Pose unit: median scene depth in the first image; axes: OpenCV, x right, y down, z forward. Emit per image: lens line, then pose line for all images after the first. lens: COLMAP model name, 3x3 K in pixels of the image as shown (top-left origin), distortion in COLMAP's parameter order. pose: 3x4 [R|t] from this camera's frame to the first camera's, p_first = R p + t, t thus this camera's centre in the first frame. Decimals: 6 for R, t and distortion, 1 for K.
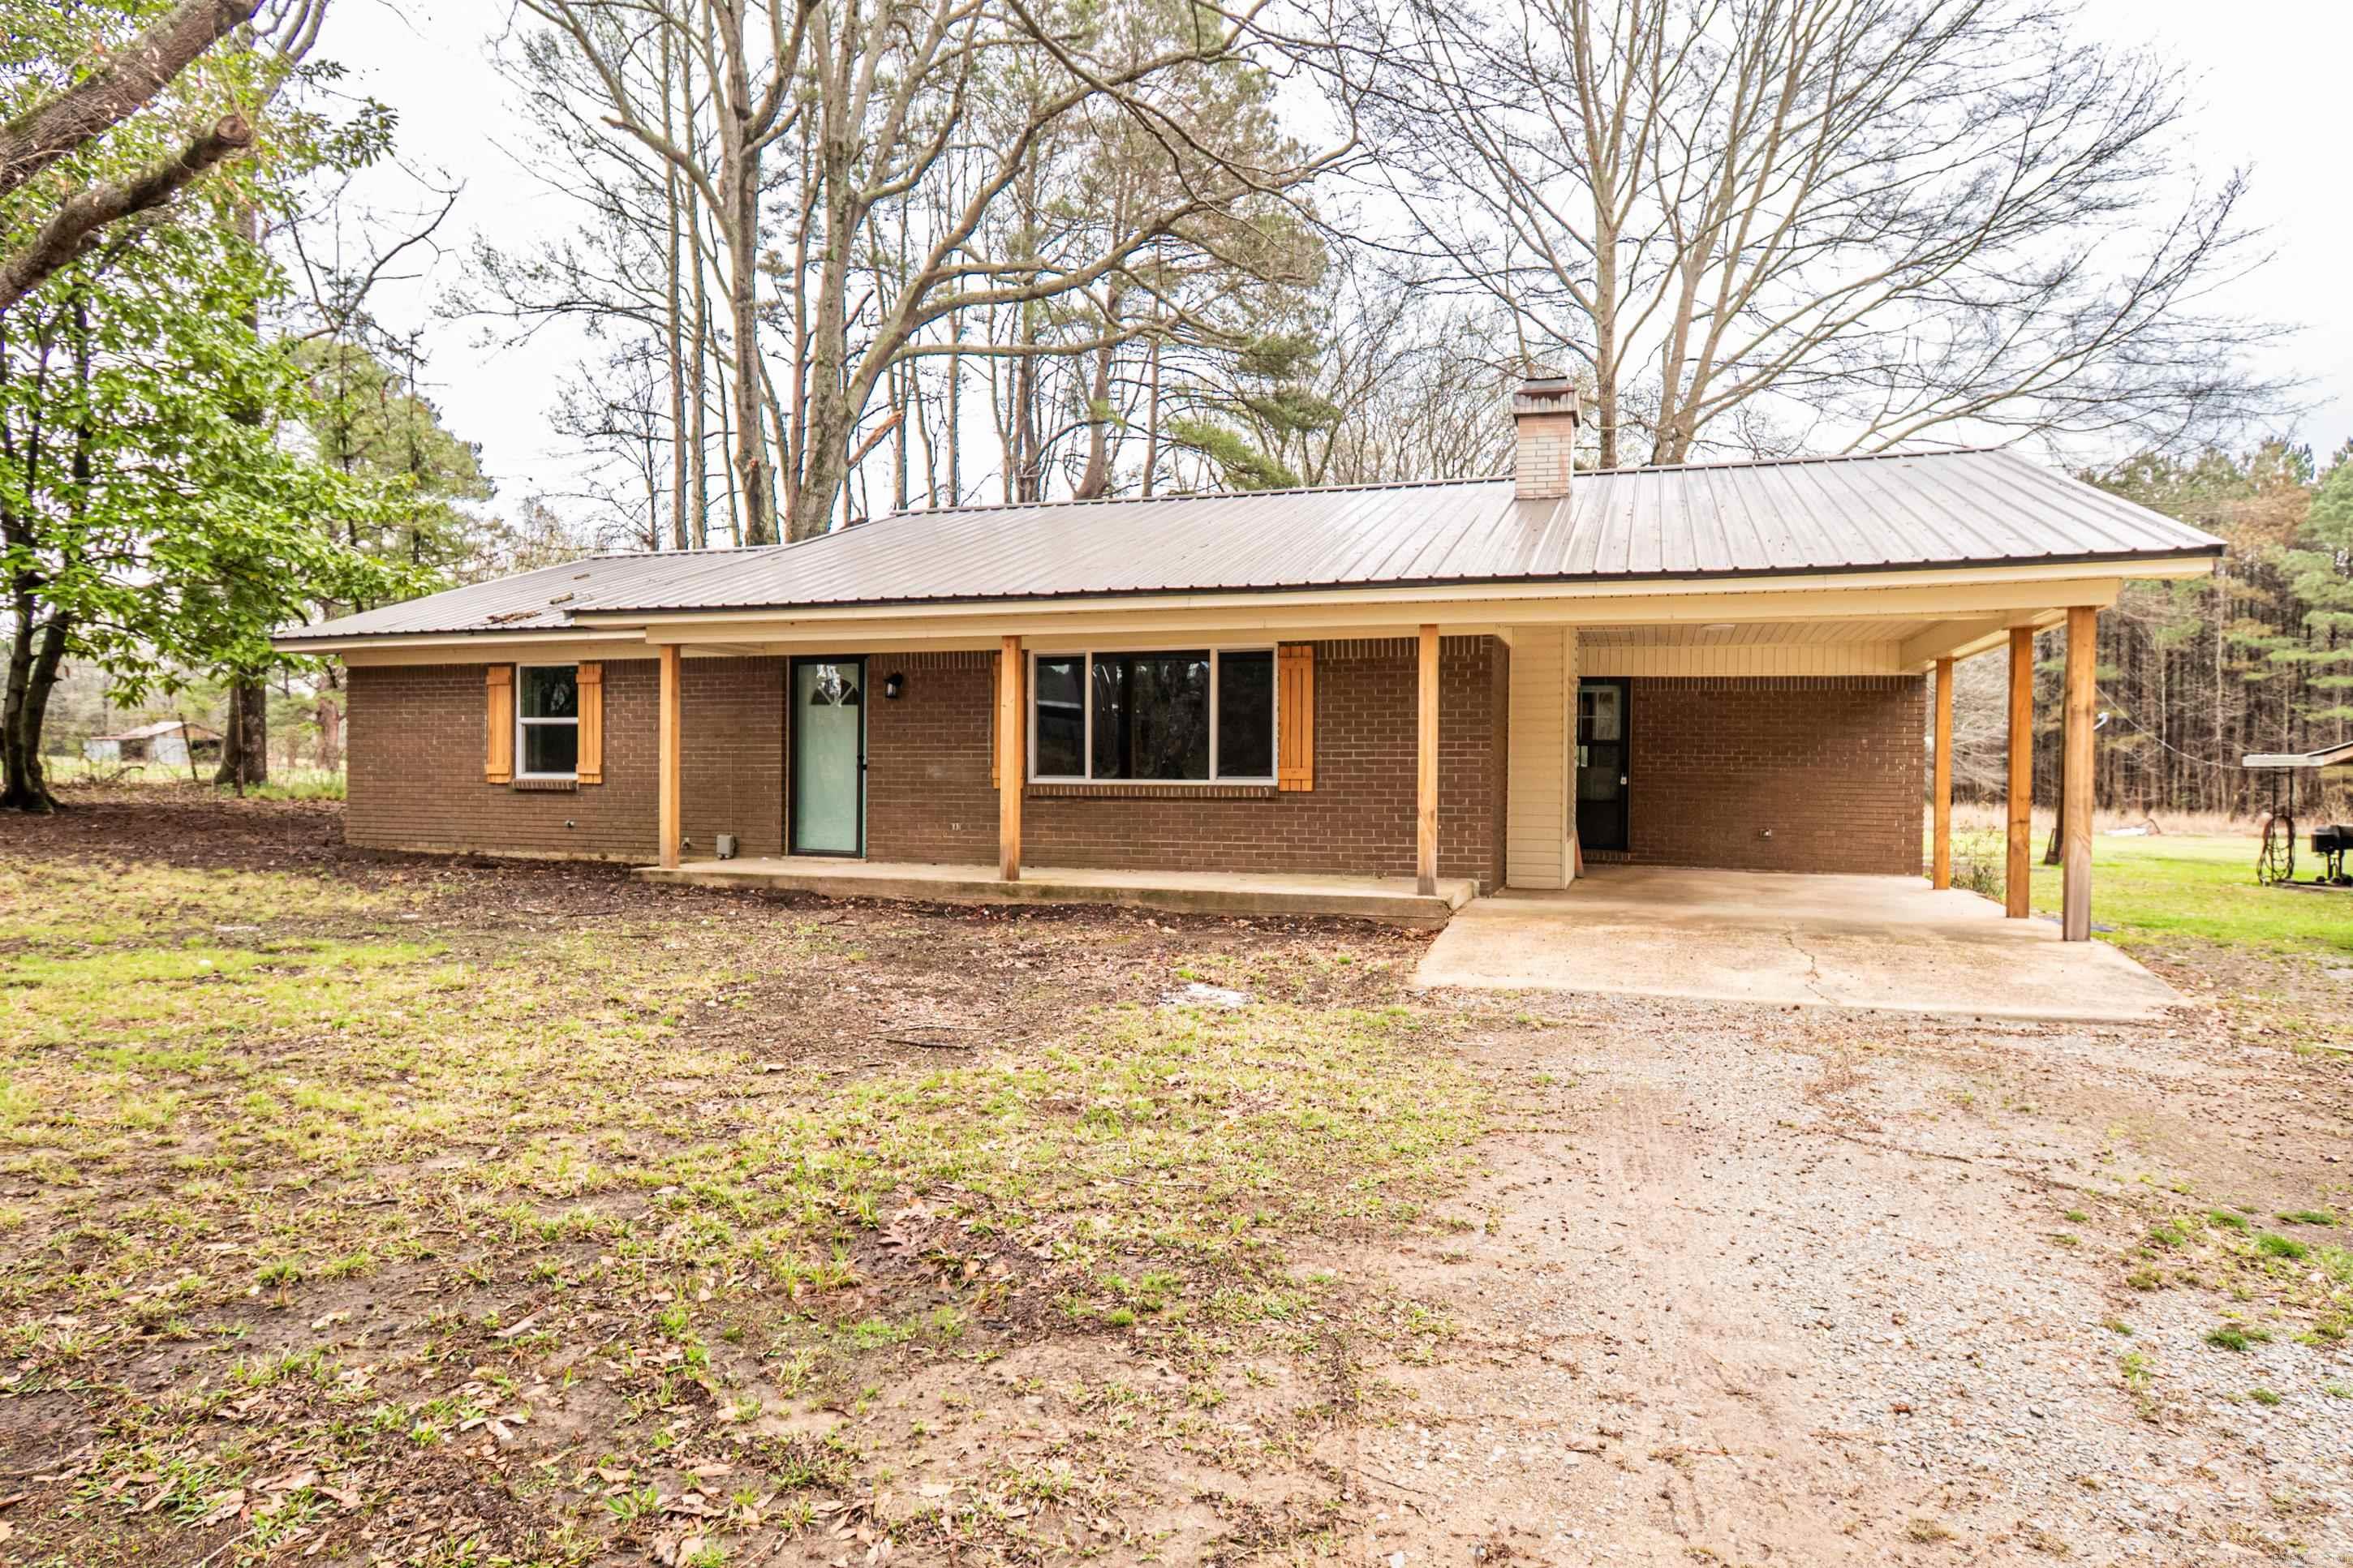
lens RADIAL K [[1261.8, 0, 1173.4], [0, 1261.8, 785.2], [0, 0, 1]] dist [-0.007926, 0.001413]
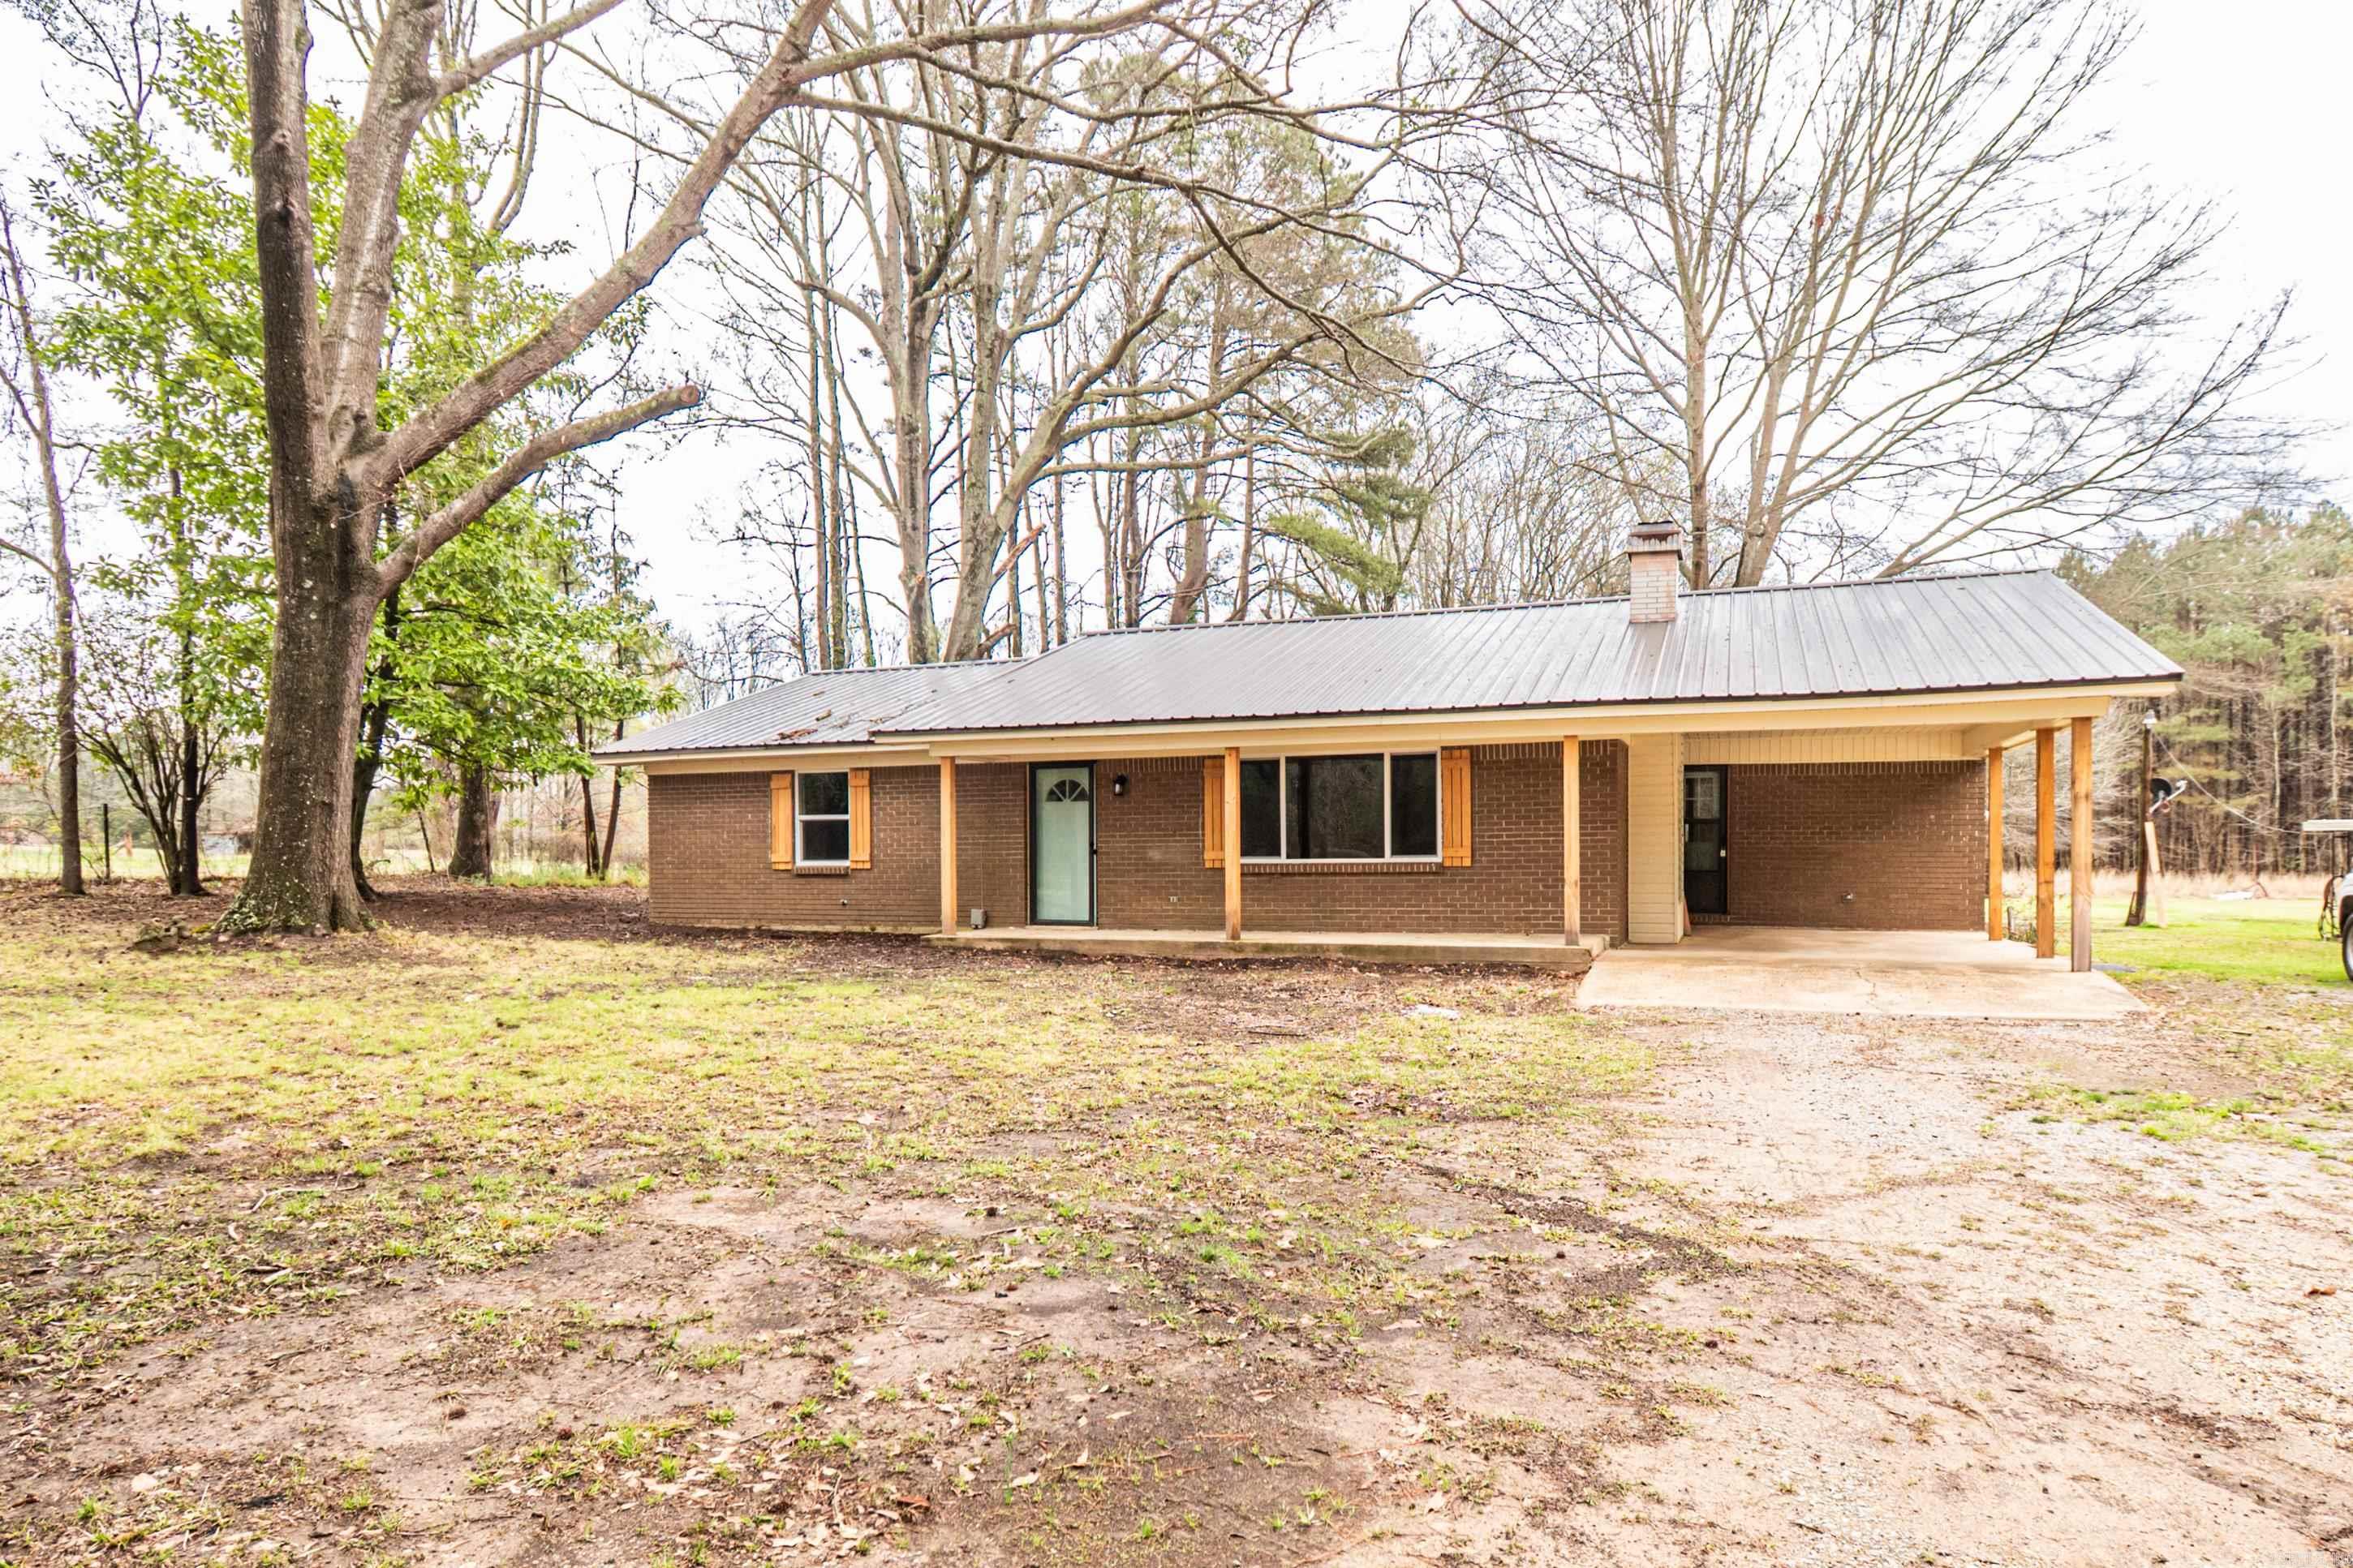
lens RADIAL K [[1252.4, 0, 1201.2], [0, 1252.4, 864.1], [0, 0, 1]] dist [-0.002645, -0.002754]
pose [[0.998814, -0.014638, -0.046433, -0.074893], [0.014673, 0.999892, 0.000415, -0.001401], [0.046422, -0.001096, 0.998921, -0.188278]]
